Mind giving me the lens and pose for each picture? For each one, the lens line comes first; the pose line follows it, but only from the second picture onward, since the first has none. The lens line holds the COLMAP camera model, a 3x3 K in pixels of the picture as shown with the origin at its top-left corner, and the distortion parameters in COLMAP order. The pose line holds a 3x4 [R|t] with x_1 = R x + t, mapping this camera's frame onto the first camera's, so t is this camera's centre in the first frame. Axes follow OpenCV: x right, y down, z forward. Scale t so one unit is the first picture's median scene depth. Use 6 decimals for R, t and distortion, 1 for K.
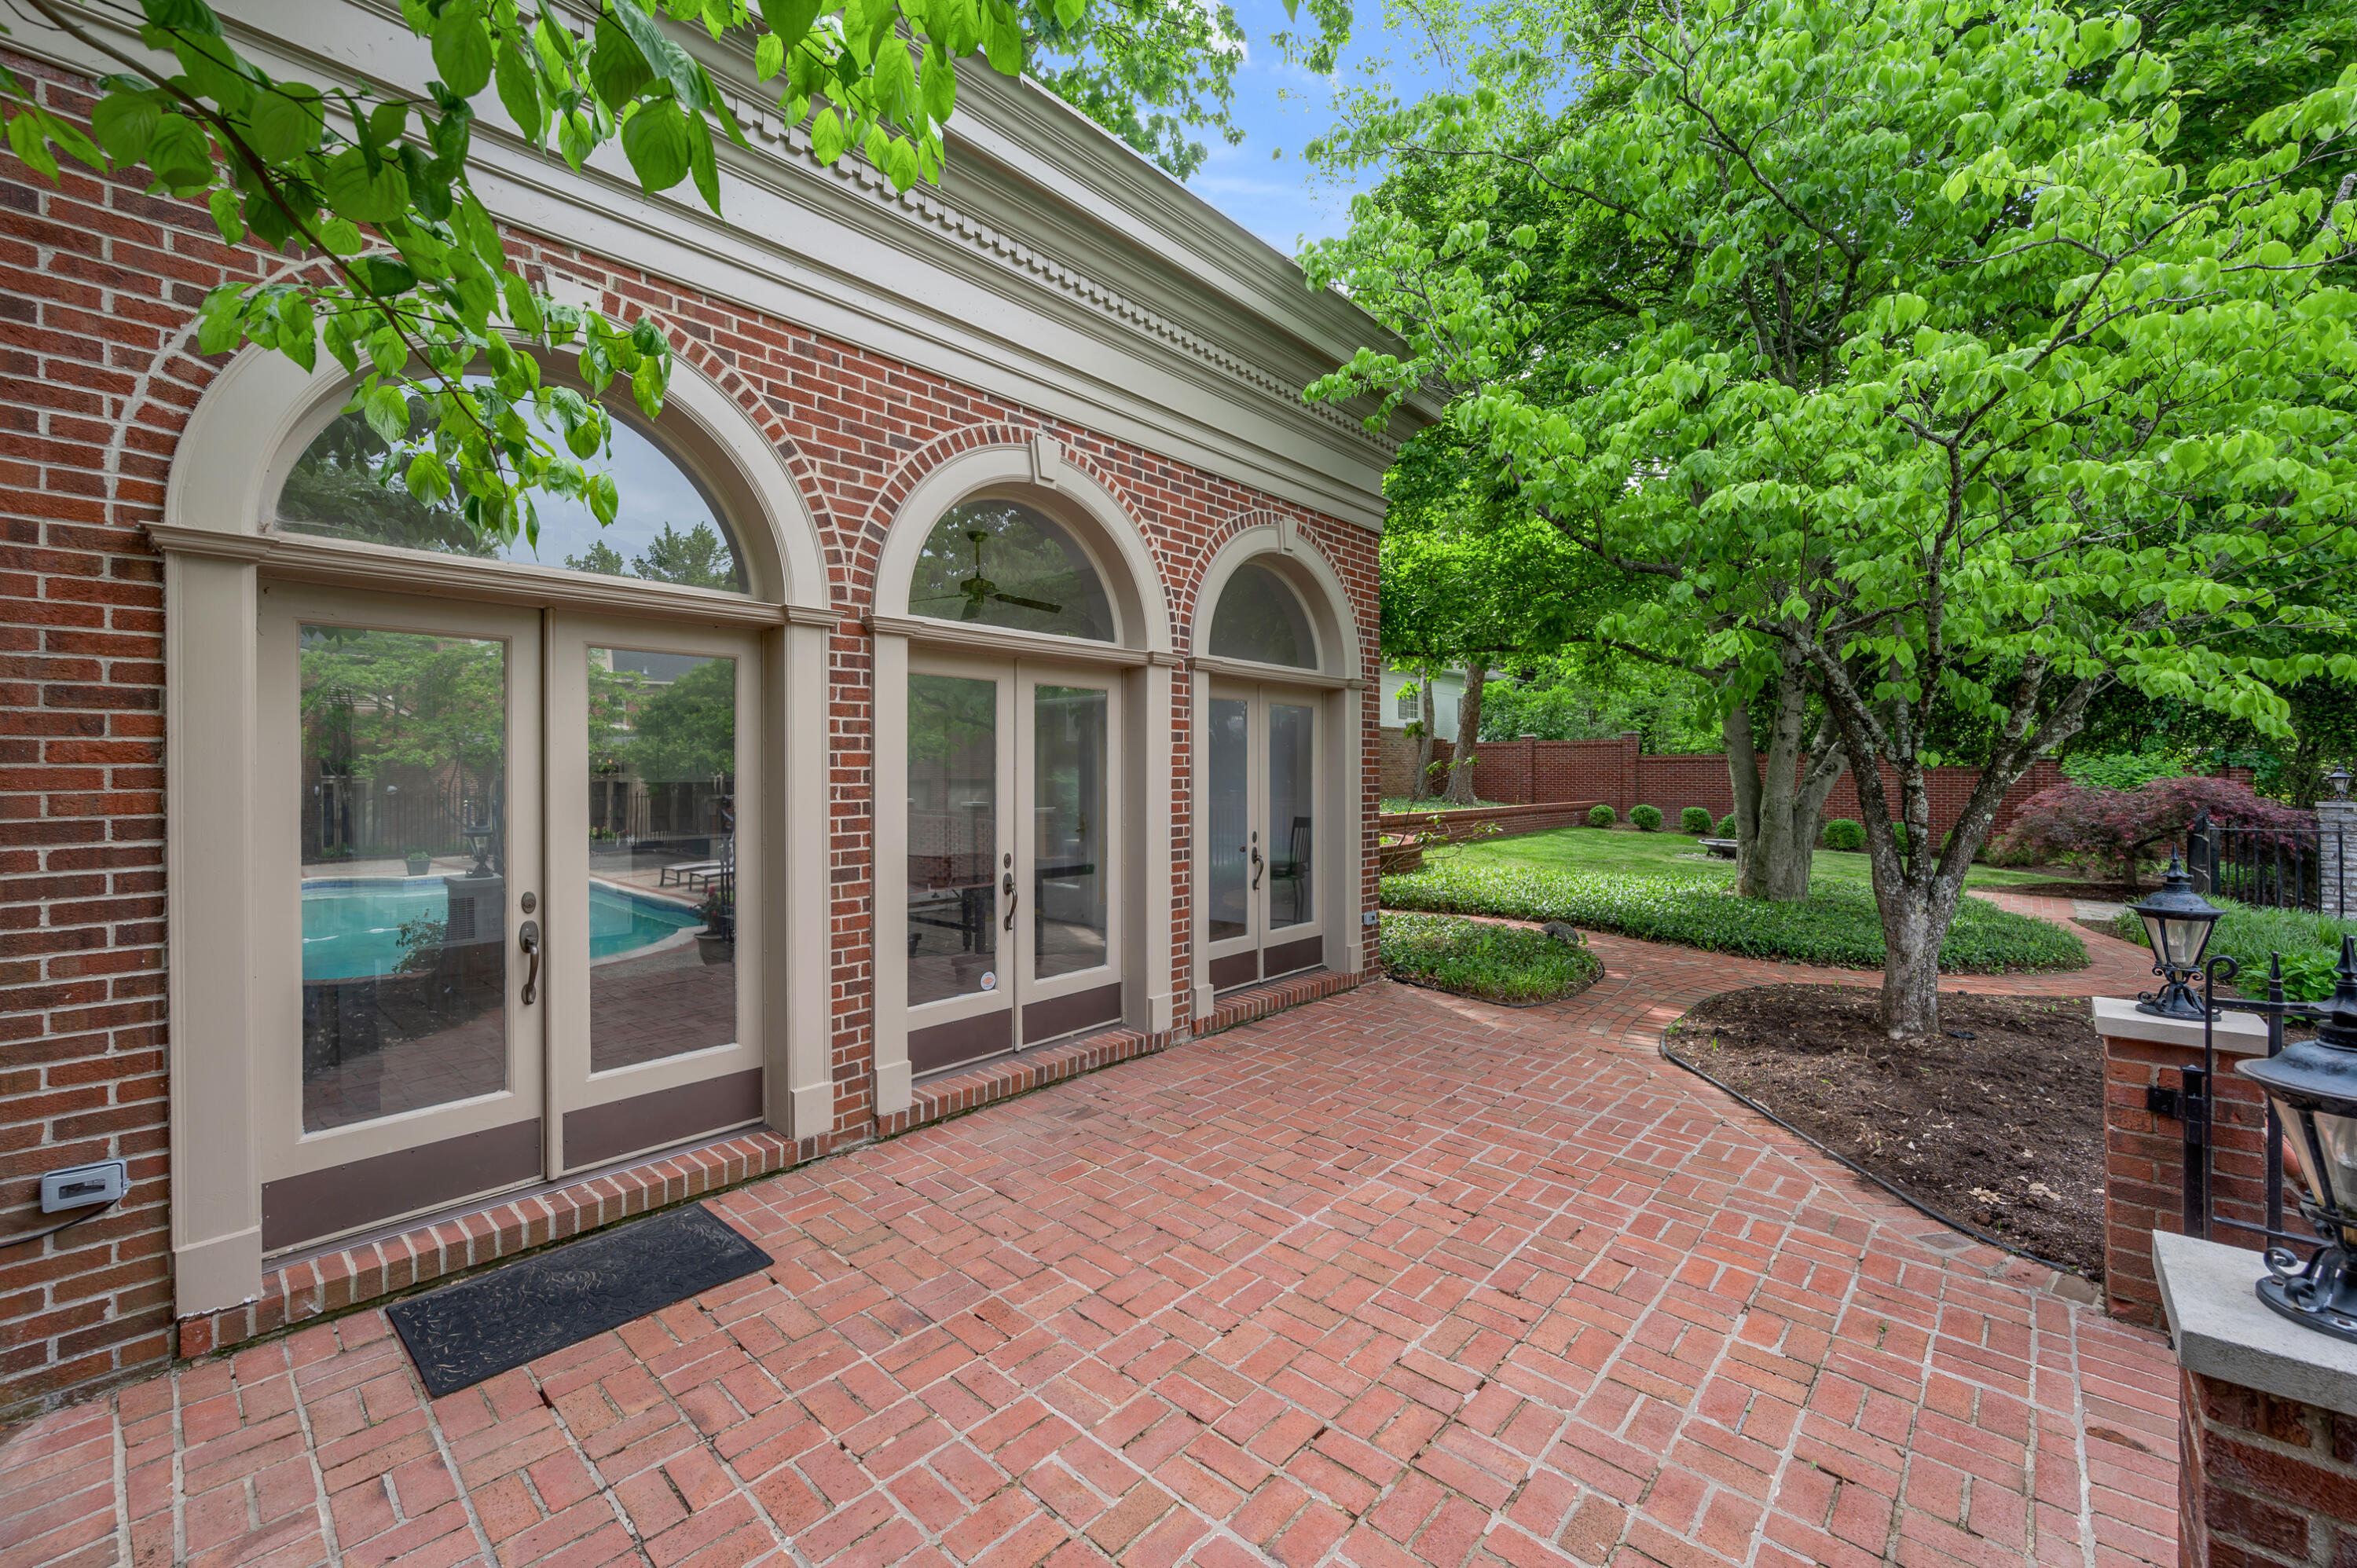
lens RADIAL K [[972.1, 0, 1173.2], [0, 972.1, 768.3], [0, 0, 1]] dist [-0.001078, -0.000915]
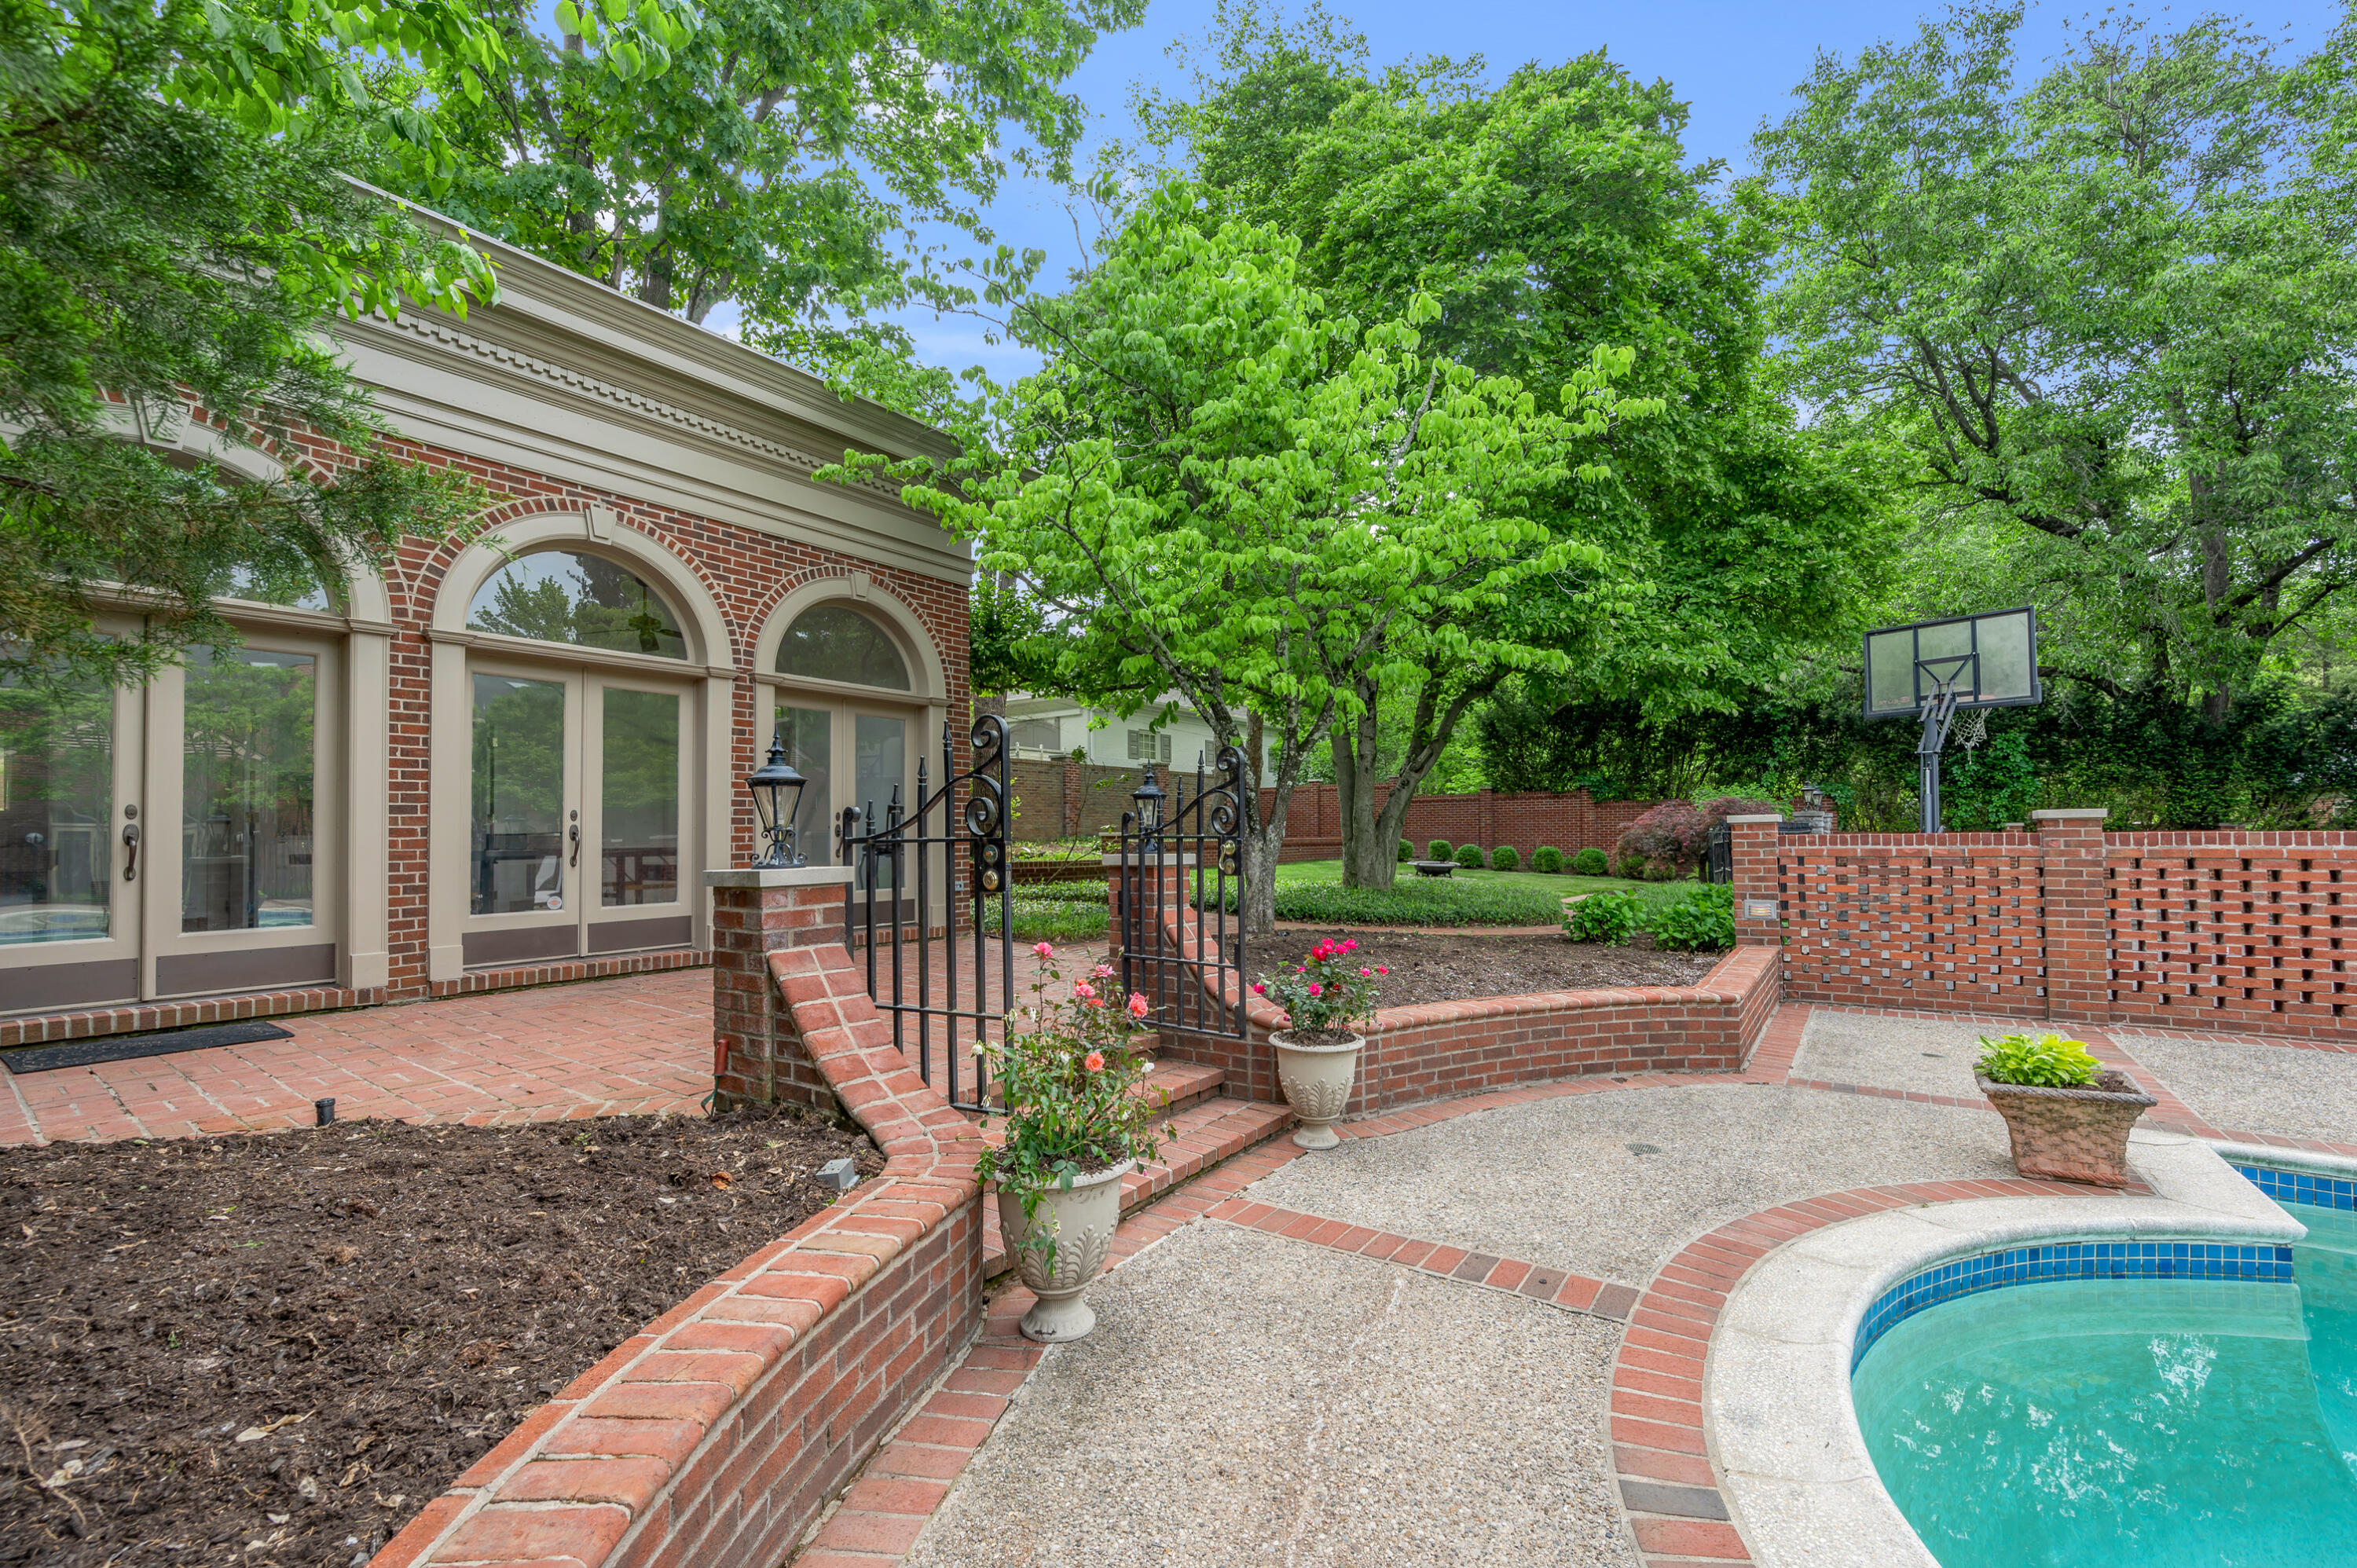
lens RADIAL K [[972.1, 0, 1183.5], [0, 972.1, 802.9], [0, 0, 1]] dist [-0.001078, -0.000915]
pose [[0.992361, -0.006086, 0.123214, 0.560834], [0.009455, 0.999597, -0.026775, 0.134511], [-0.123002, 0.027736, 0.992019, -0.498945]]
